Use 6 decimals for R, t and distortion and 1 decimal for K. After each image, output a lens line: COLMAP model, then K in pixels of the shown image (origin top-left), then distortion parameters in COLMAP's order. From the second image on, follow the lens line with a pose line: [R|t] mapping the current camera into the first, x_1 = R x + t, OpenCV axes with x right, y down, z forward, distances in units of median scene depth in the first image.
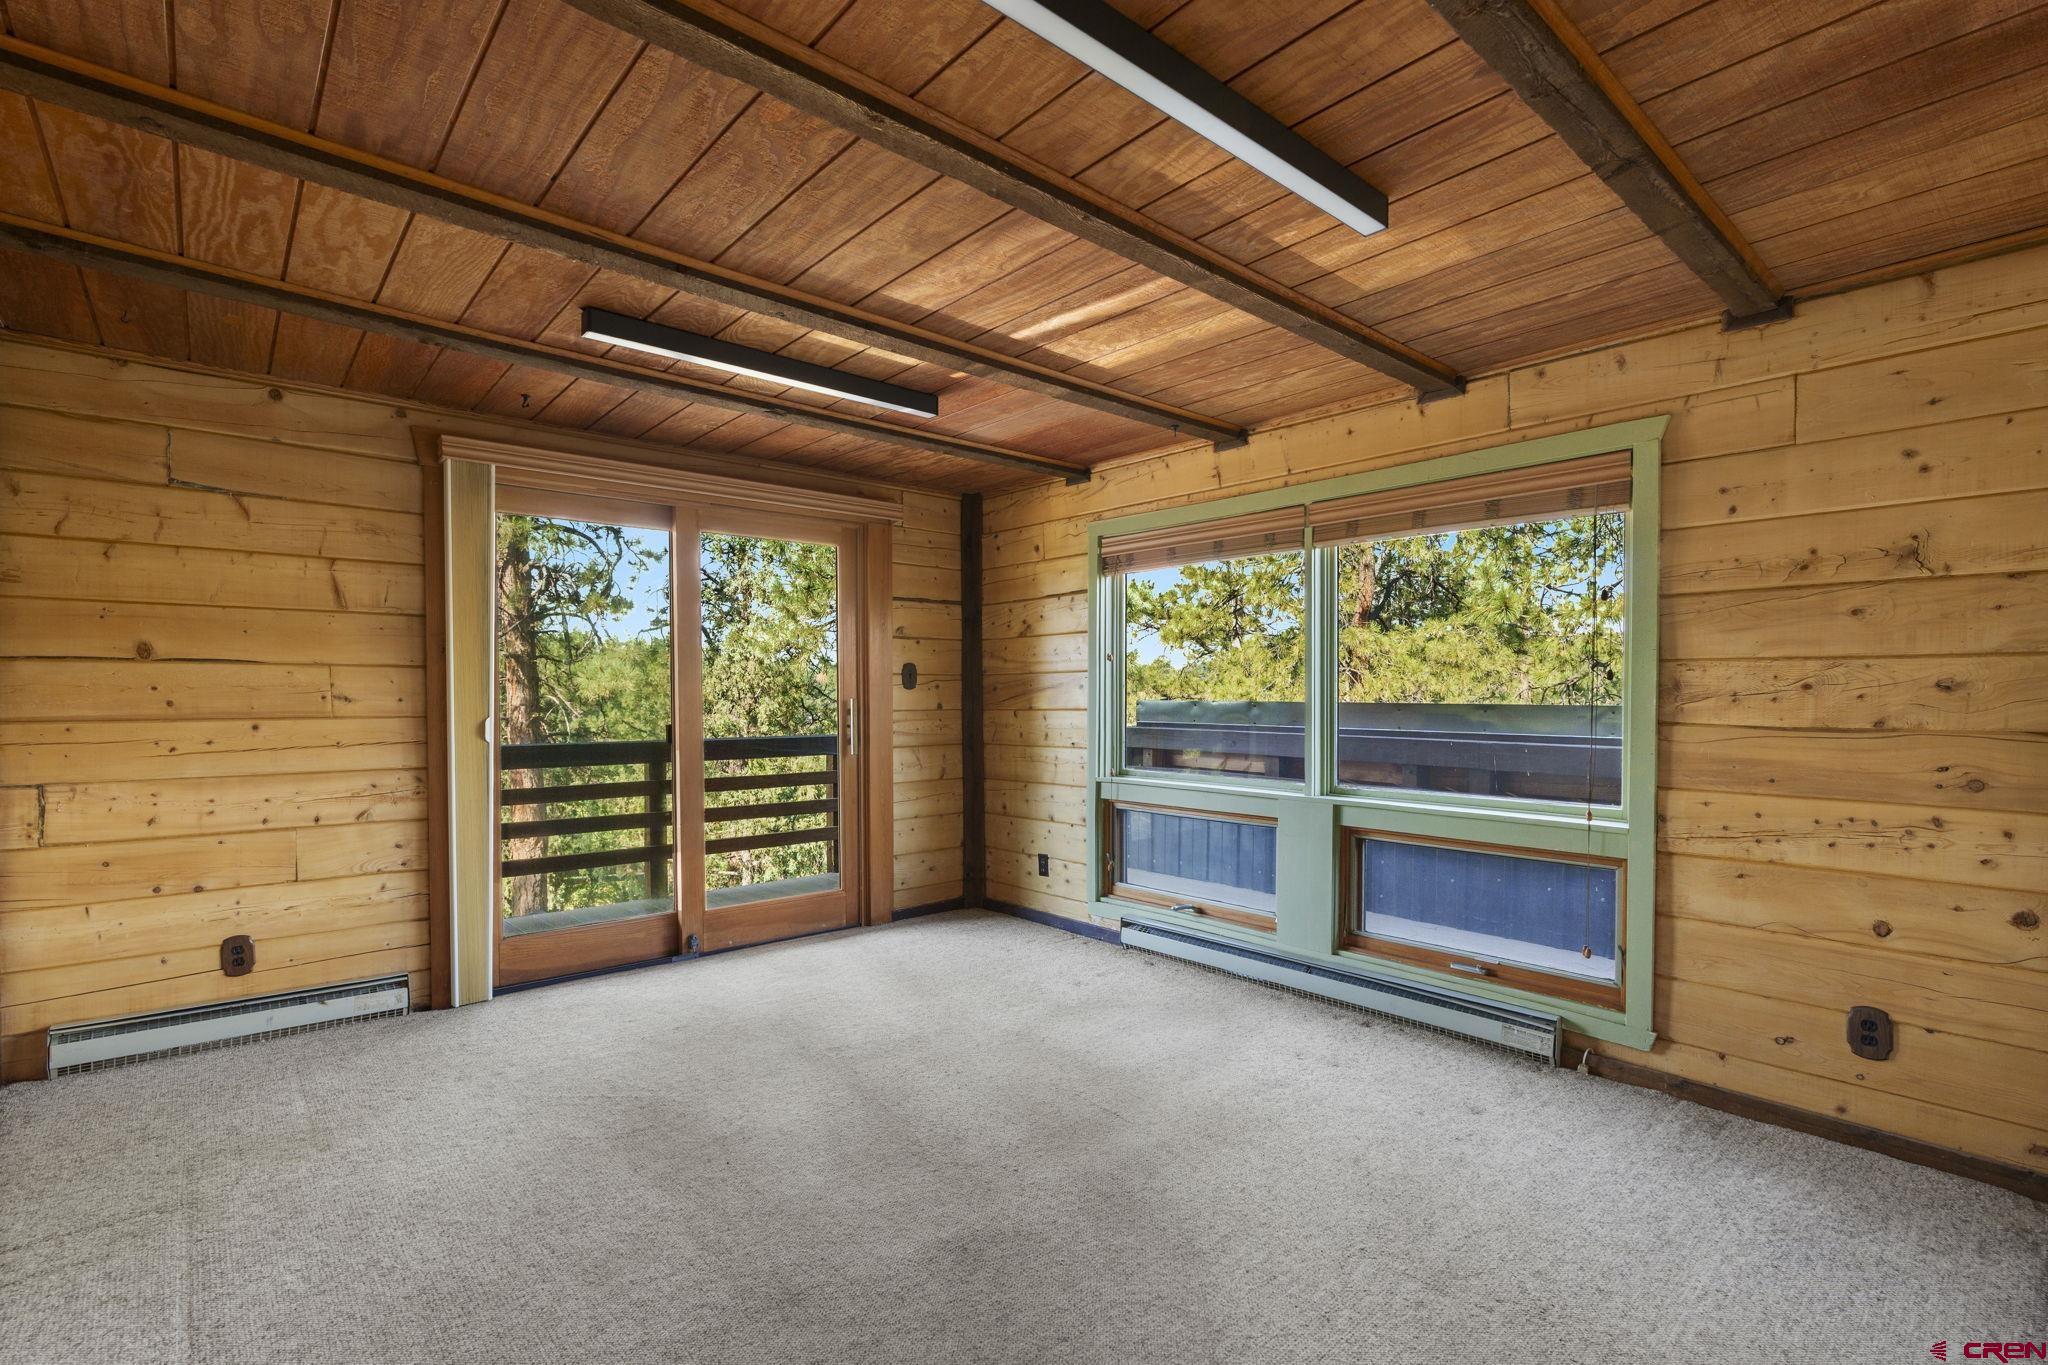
lens RADIAL K [[945.6, 0, 1026.7], [0, 945.6, 711.0], [0, 0, 1]] dist [-0.001368, -0.000142]
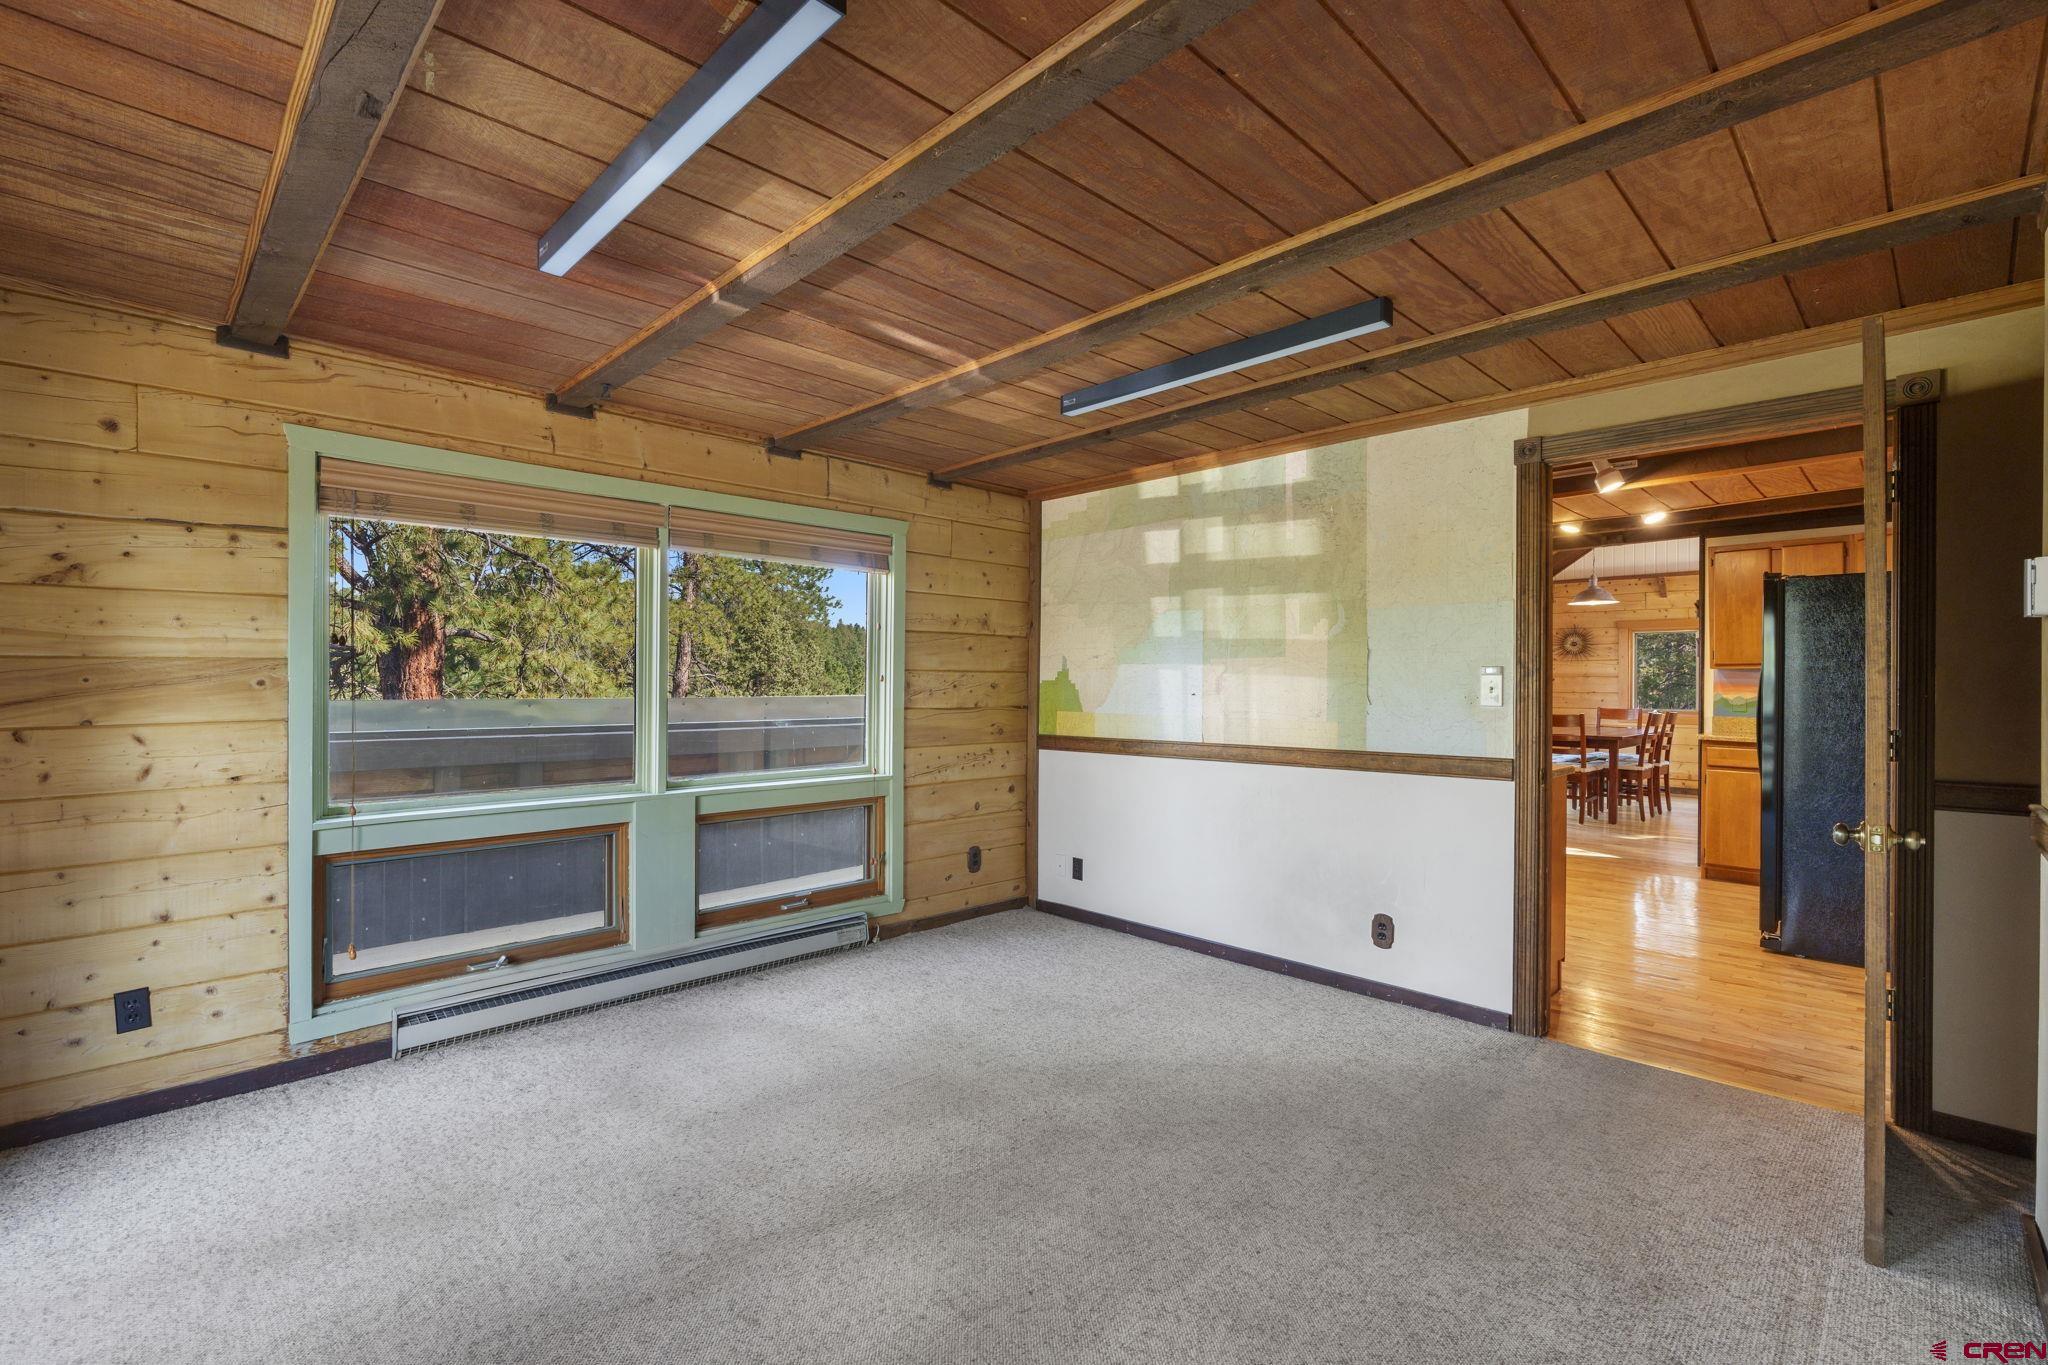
lens RADIAL K [[916.8, 0, 1024.0], [0, 916.8, 682.5], [0, 0, 1]] dist [-0.009096, 0.000100]
pose [[-0.064210, -0.003051, 0.997932, -0.816201], [0.014571, 0.999886, 0.003994, -0.031050], [-0.997830, 0.014798, -0.064158, 0.787146]]
